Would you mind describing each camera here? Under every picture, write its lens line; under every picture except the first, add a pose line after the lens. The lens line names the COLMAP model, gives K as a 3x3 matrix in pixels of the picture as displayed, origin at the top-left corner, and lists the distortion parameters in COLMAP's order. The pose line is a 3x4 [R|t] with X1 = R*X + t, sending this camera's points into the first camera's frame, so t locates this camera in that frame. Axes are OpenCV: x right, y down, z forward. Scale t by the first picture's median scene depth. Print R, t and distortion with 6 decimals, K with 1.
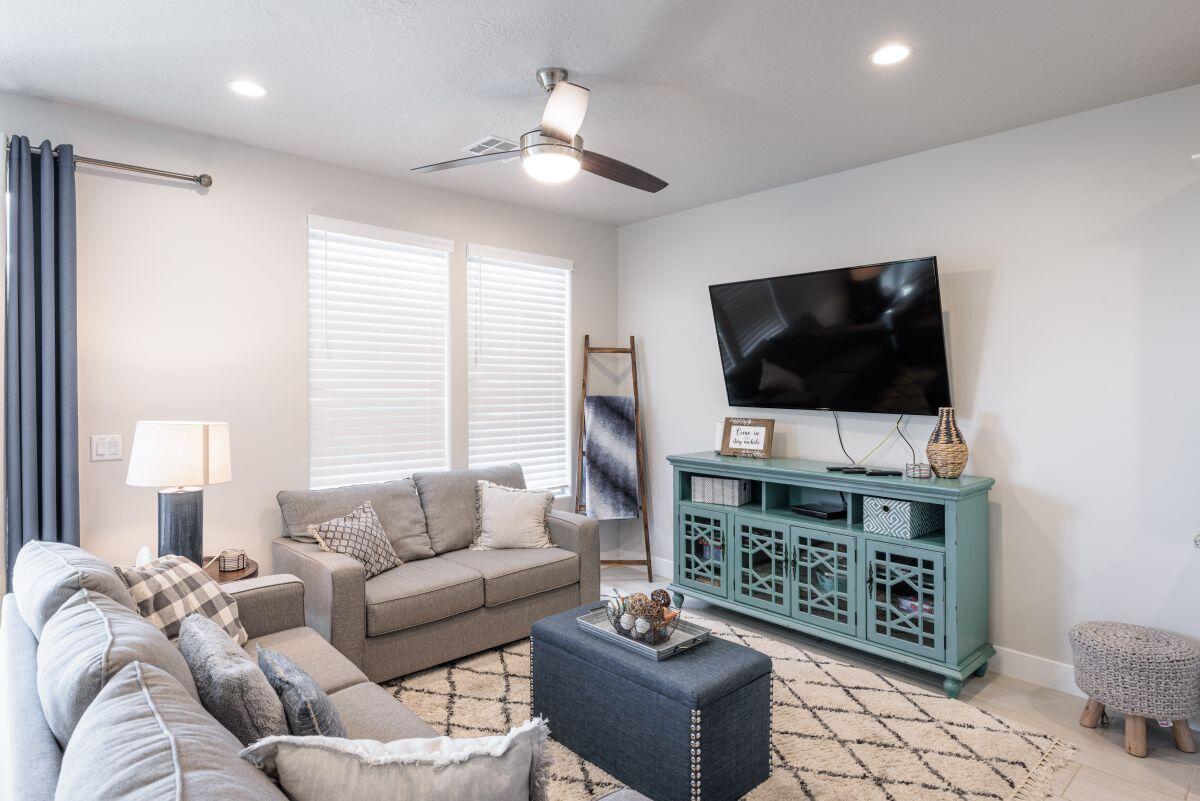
lens RADIAL K [[672.5, 0, 607.5], [0, 672.5, 389.7], [0, 0, 1]] dist [0.025513, -0.000480]
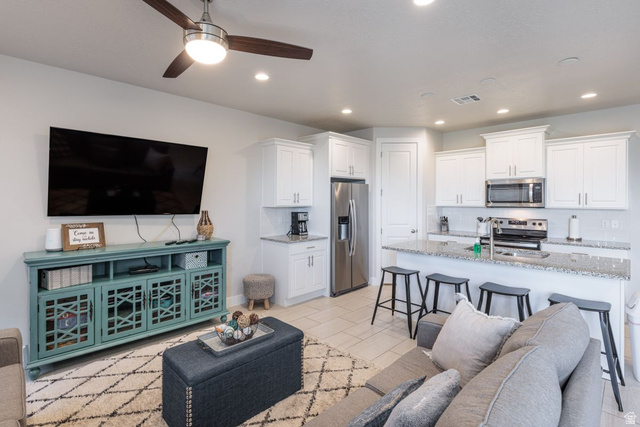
lens RADIAL K [[308.0, 0, 312.5], [0, 308.0, 201.2], [0, 0, 1]] dist [-0.000398, -0.000147]
pose [[-0.017216, -0.000937, 0.999851, -0.501395], [0.007179, 0.999974, 0.001060, -0.003537], [-0.999826, 0.007196, -0.017209, 0.522670]]
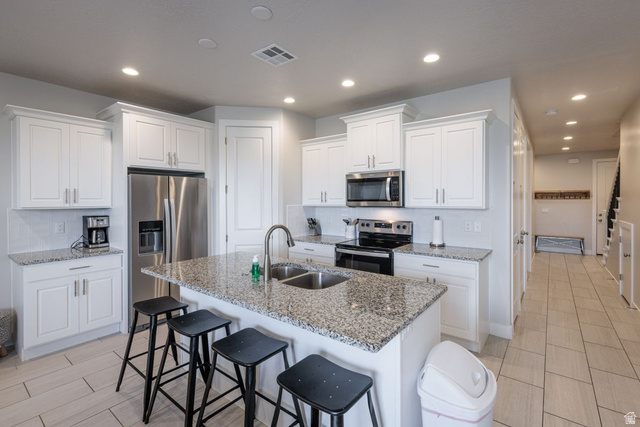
lens RADIAL K [[292.5, 0, 326.2], [0, 292.5, 203.3], [0, 0, 1]] dist [0.011444, 0.000266]
pose [[-0.162181, -0.007413, 0.986733, -0.220893], [0.011641, 0.999888, 0.009426, 0.004804], [-0.986692, 0.013015, -0.162076, 0.041083]]
